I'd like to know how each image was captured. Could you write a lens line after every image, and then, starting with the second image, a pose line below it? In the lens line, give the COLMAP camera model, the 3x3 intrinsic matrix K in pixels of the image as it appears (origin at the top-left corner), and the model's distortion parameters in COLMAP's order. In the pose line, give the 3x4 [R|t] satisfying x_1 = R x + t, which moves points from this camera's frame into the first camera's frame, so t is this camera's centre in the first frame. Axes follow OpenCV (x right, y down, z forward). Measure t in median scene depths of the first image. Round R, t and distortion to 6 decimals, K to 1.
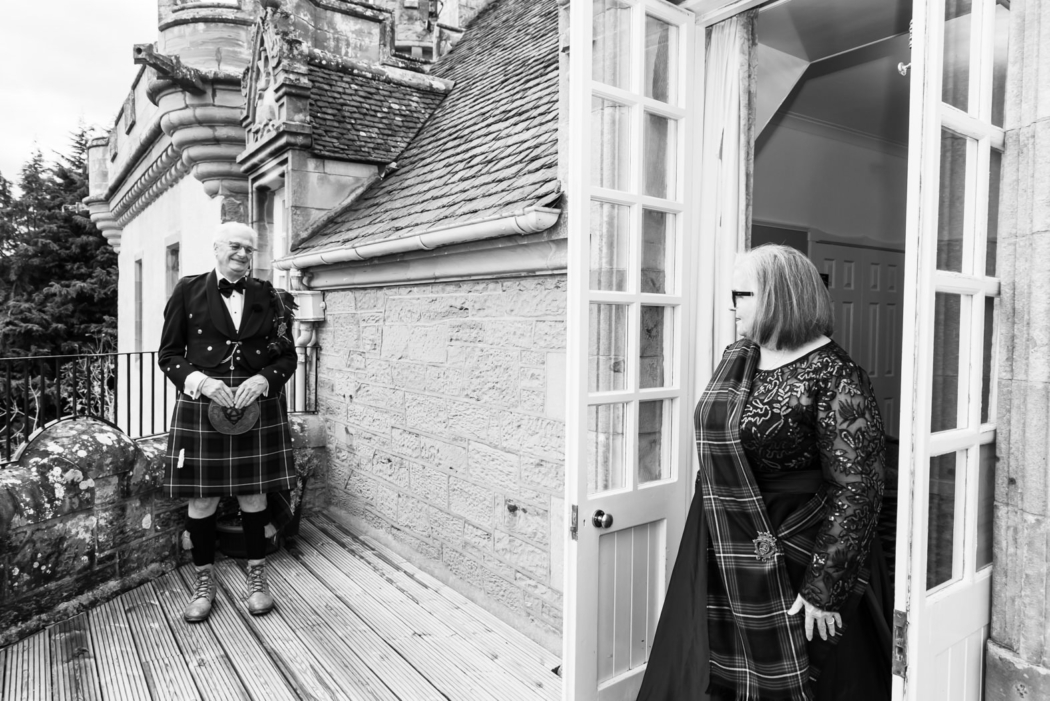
lens RADIAL K [[733.4, 0, 507.3], [0, 733.4, 341.5], [0, 0, 1]] dist [0.005757, 0.000529]
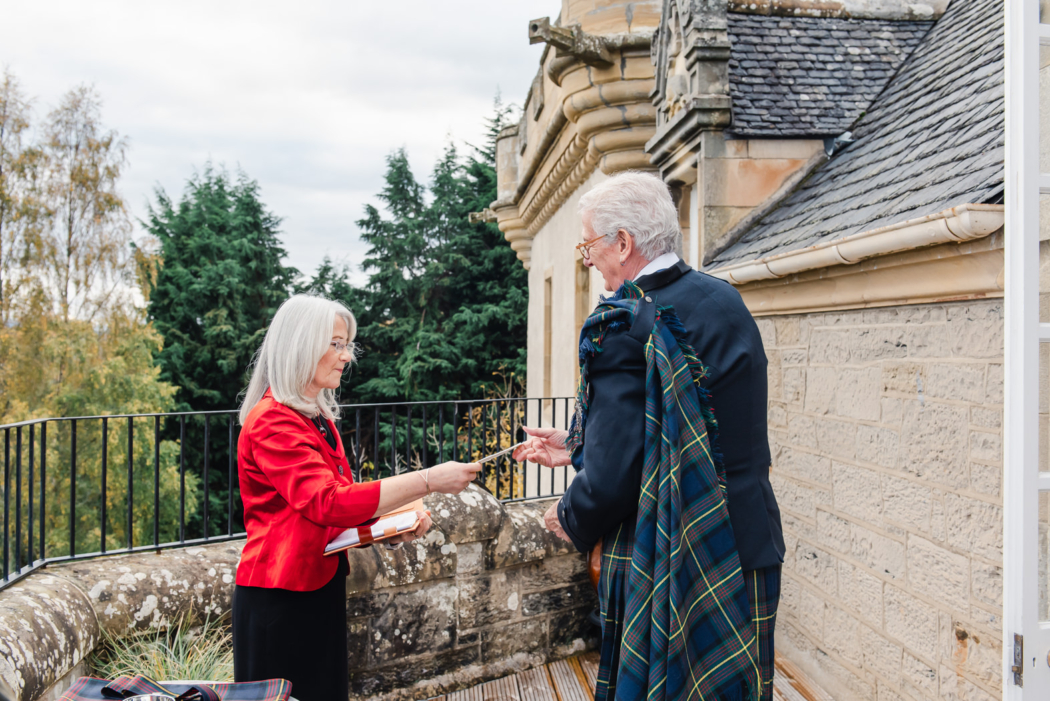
lens RADIAL K [[1087.4, 0, 497.2], [0, 1087.4, 327.9], [0, 0, 1]] dist [-0.003118, 0.000000]
pose [[0.864319, -0.016741, -0.502665, 0.077851], [-0.008483, 0.998818, -0.047852, -0.004628], [0.502872, 0.045624, 0.863156, -0.060184]]
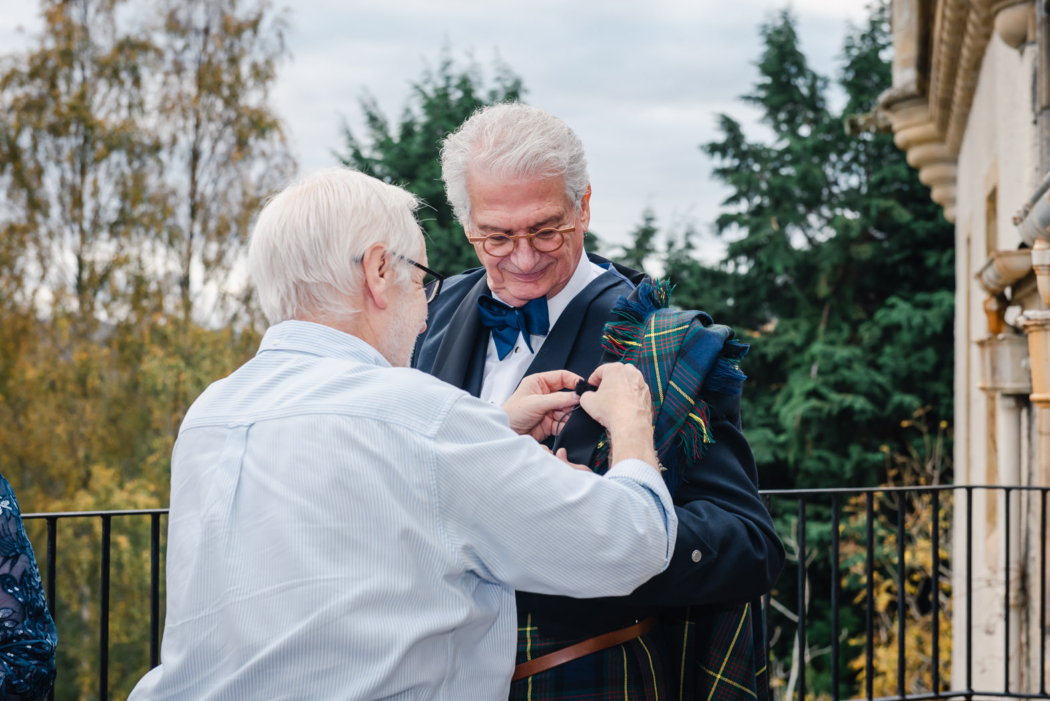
lens RADIAL K [[1915.8, 0, 524.2], [0, 1915.8, 339.4], [0, 0, 1]] dist [0.002751, 0.000000]
pose [[0.711546, -0.021741, -0.702303, 0.107745], [-0.013419, 0.998918, -0.044519, -0.016361], [0.702512, 0.041101, 0.710485, 0.243838]]
